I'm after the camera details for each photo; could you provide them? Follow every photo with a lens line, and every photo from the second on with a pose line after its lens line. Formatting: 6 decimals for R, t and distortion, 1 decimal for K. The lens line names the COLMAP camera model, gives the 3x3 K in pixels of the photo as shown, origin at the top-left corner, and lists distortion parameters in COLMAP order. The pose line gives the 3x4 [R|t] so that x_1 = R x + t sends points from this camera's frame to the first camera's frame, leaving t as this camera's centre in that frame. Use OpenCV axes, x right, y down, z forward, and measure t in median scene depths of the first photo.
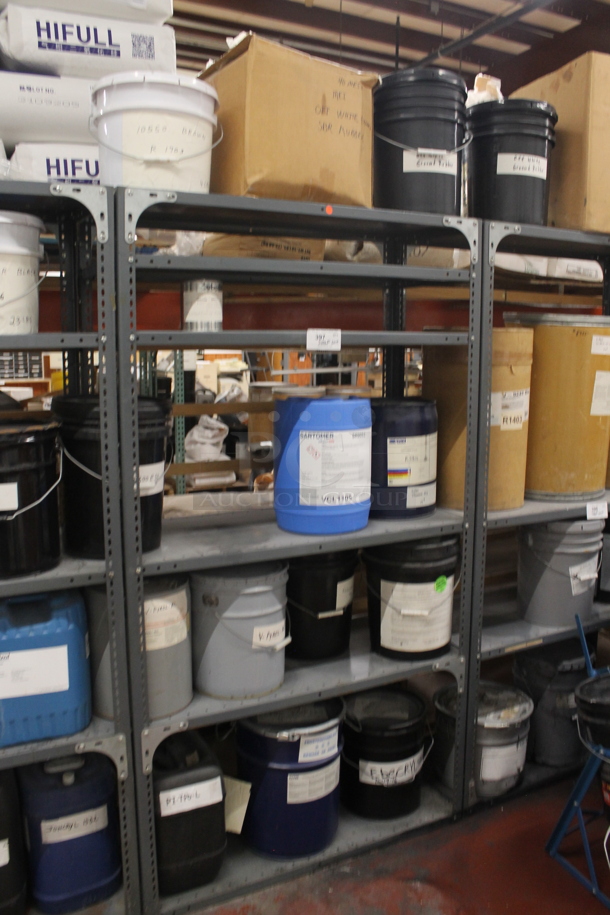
lens RADIAL K [[788.5, 0, 312.6], [0, 788.5, 458.3], [0, 0, 1]] dist [-0.170507, 0.154240]
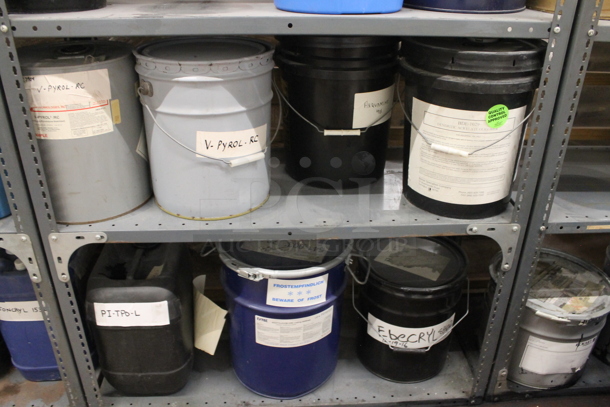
lens RADIAL K [[525.7, 0, 303.7], [0, 525.7, 209.5], [0, 0, 1]] dist [-0.170507, 0.154240]
pose [[0.910991, 0.202513, -0.359283, 0.197391], [-0.071854, 0.935754, 0.345255, 0.102421], [0.406120, -0.288708, 0.867015, 0.558827]]
